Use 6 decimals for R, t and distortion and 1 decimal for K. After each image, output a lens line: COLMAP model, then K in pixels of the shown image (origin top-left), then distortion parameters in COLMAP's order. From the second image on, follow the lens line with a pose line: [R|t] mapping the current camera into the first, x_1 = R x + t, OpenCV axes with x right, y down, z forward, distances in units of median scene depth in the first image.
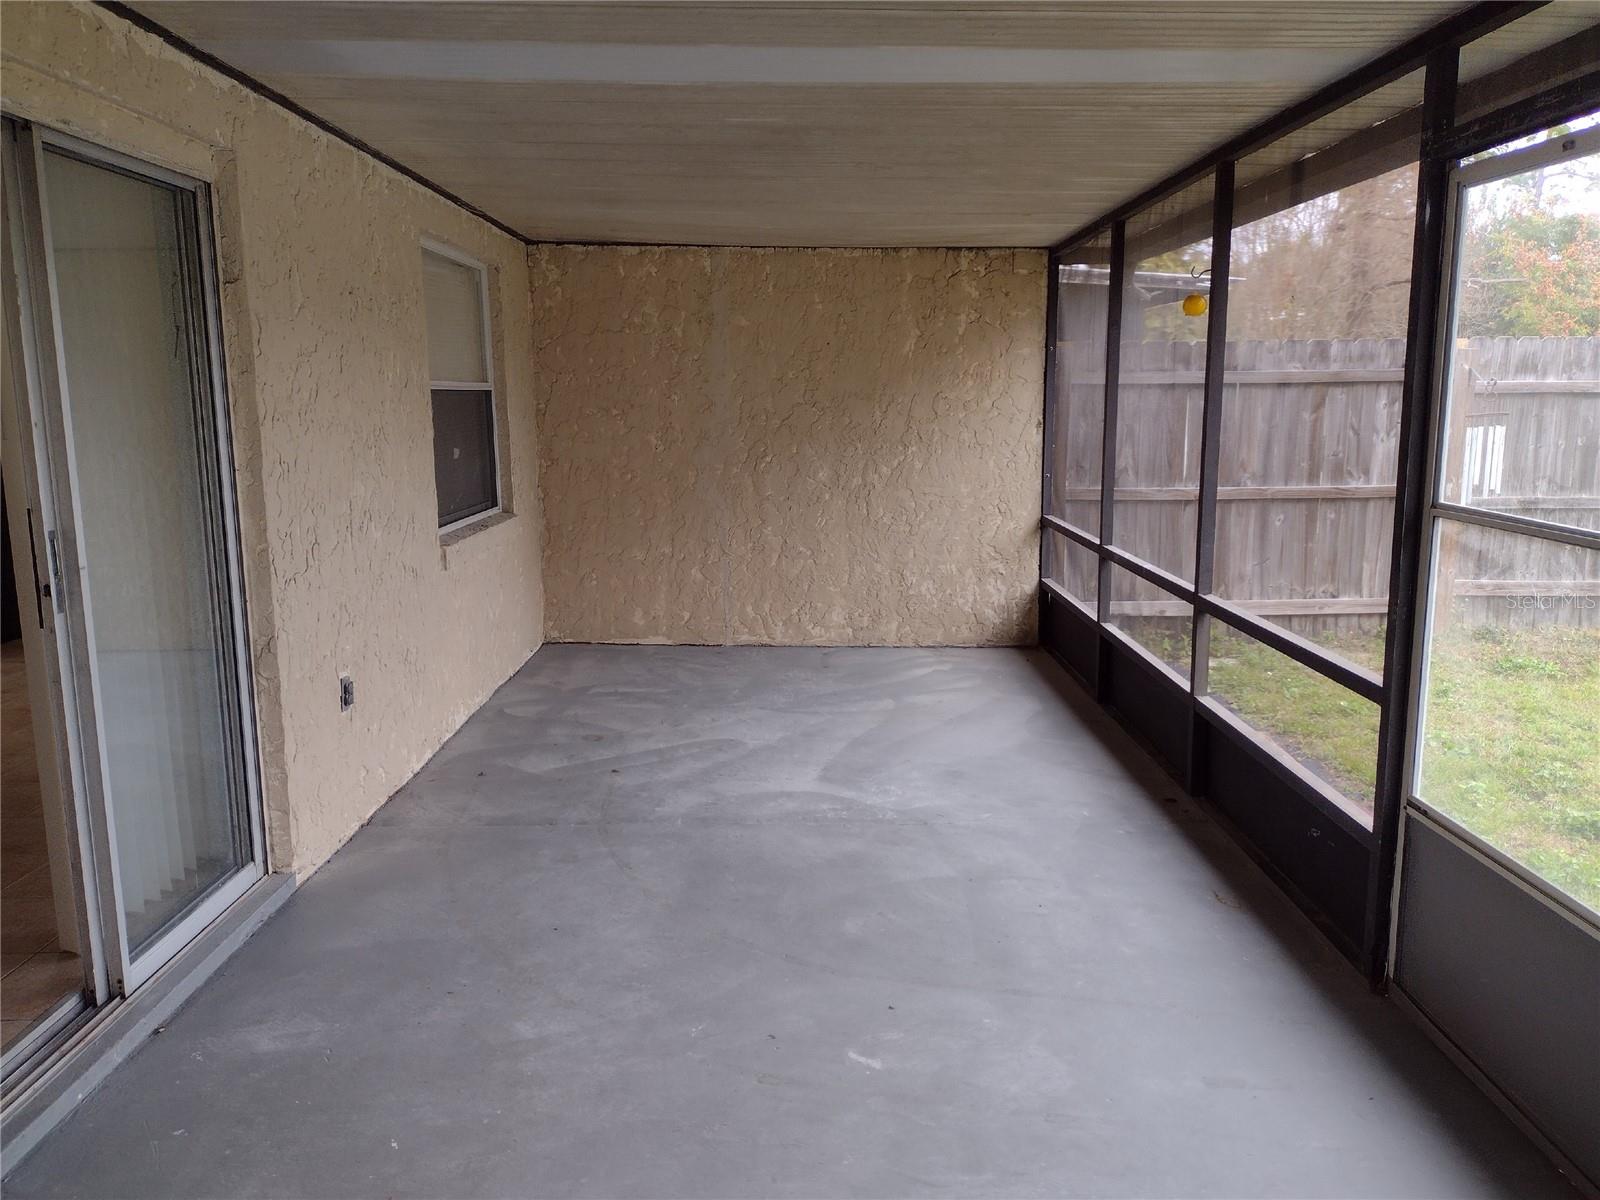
lens RADIAL K [[1196.6, 0, 800.0], [0, 1196.6, 600.0], [0, 0, 1]] dist [0.059055, -0.069732]
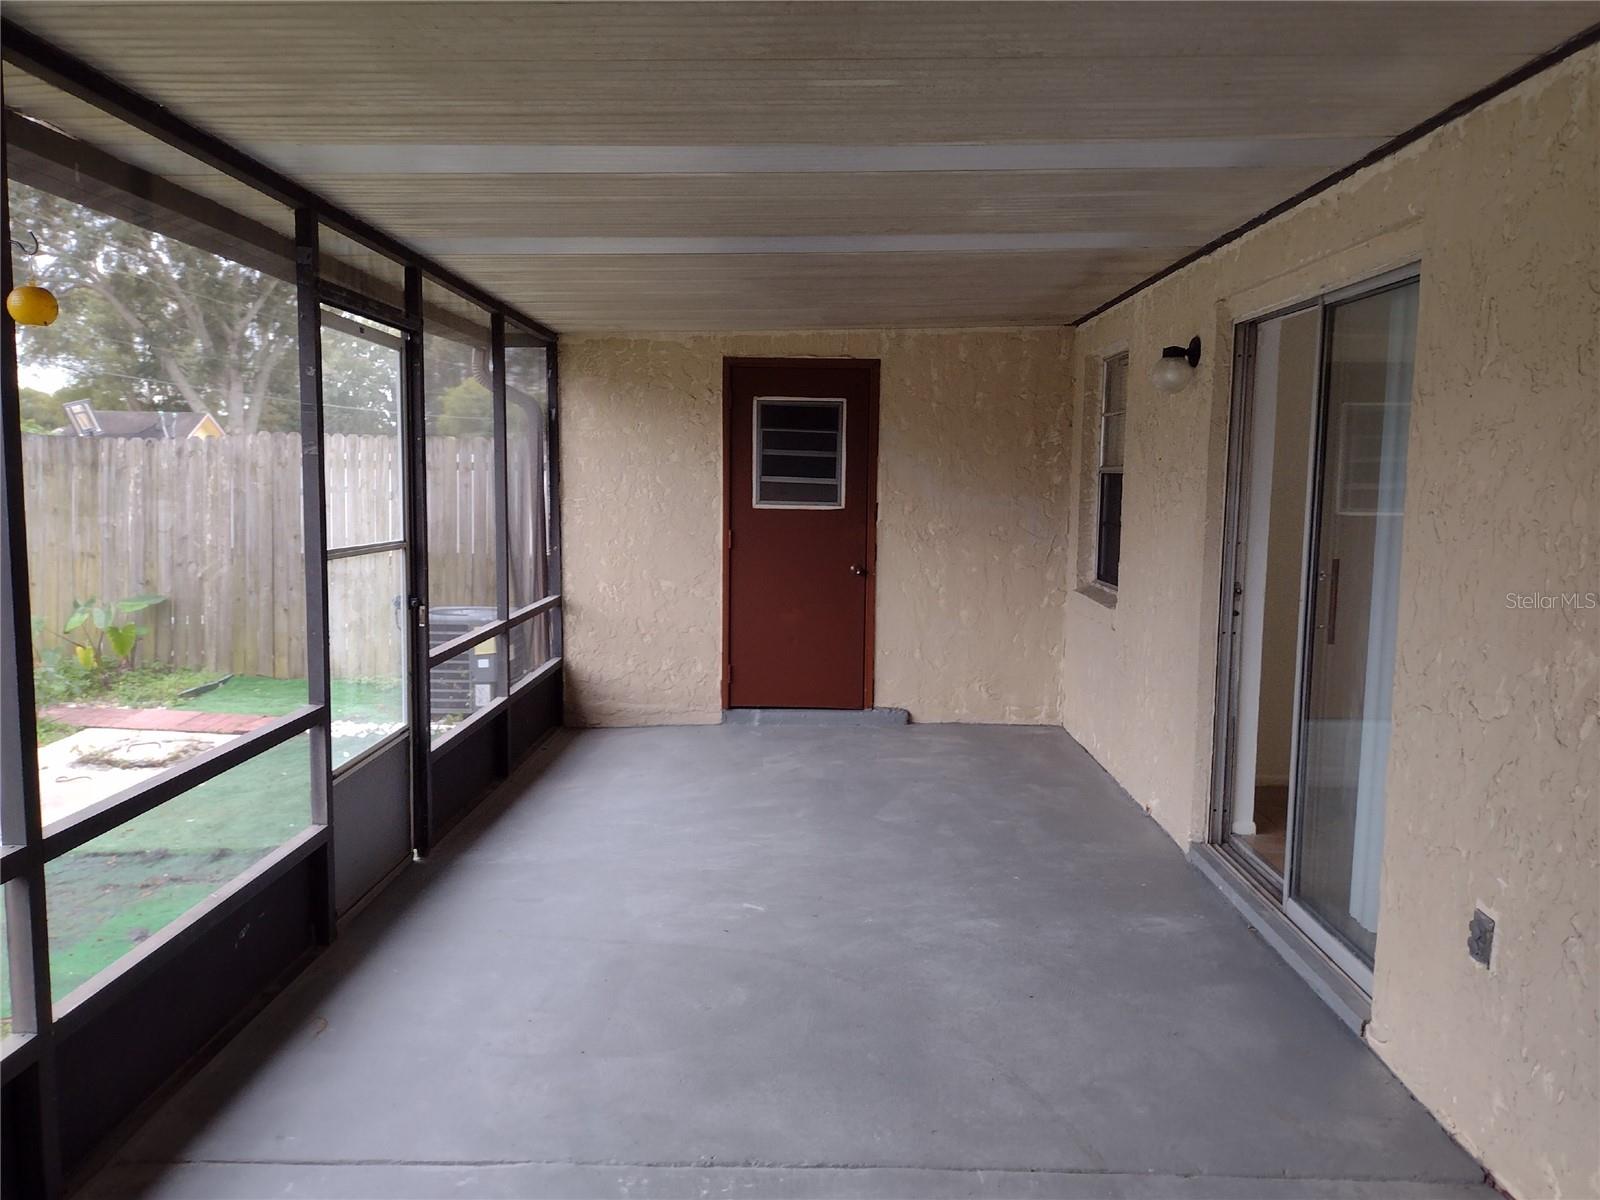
lens RADIAL K [[1196.6, 0, 800.0], [0, 1196.6, 600.0], [0, 0, 1]] dist [0.059055, -0.069732]
pose [[-0.999861, -0.008913, 0.014094, -0.019871], [-0.004701, 0.961567, 0.274529, -0.348910], [-0.015999, 0.274425, -0.961475, 2.007354]]
